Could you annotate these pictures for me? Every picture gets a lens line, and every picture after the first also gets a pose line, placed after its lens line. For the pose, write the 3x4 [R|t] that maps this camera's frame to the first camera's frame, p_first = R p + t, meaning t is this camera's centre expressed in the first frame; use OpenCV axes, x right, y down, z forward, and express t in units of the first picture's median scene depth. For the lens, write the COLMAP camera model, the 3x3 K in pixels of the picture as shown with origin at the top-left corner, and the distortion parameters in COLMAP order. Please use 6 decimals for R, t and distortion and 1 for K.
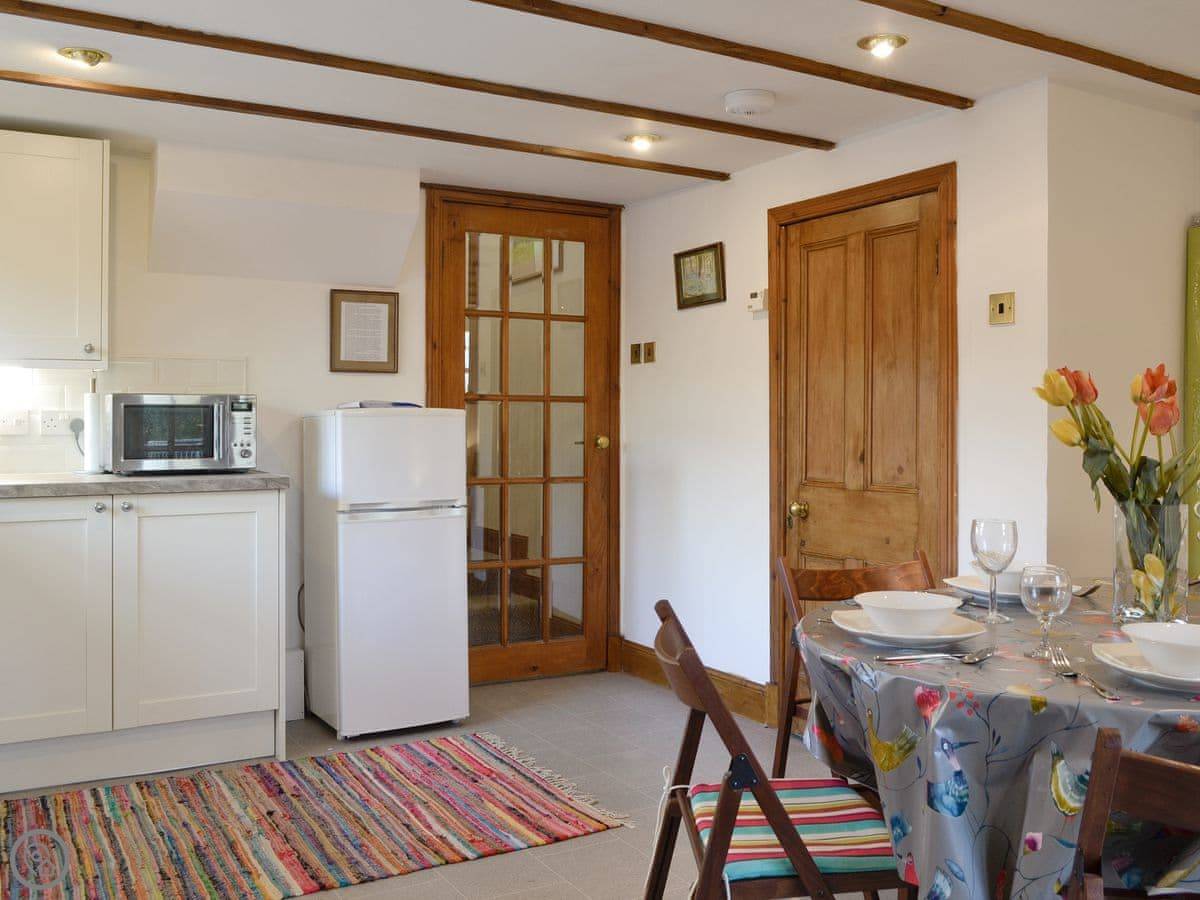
lens RADIAL K [[1080.6, 0, 600.0], [0, 1080.6, 450.0], [0, 0, 1]] dist [-0.073087, -0.010107]
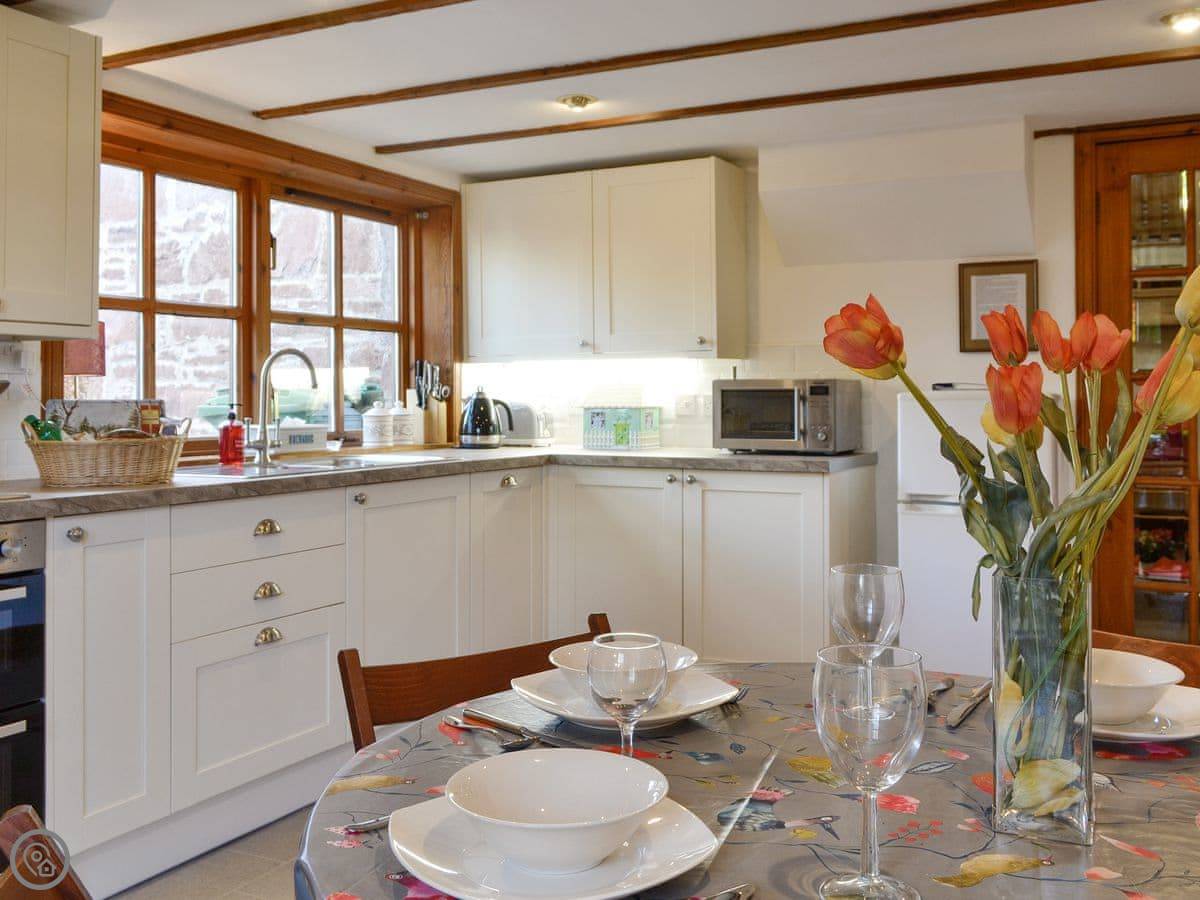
lens RADIAL K [[1080.6, 0, 600.0], [0, 1080.6, 450.0], [0, 0, 1]] dist [-0.073087, -0.010107]
pose [[0.514436, 0.038589, -0.856660, 0.442563], [-0.024880, 0.999238, 0.030071, -0.009690], [0.857168, 0.005845, 0.515004, 0.289948]]
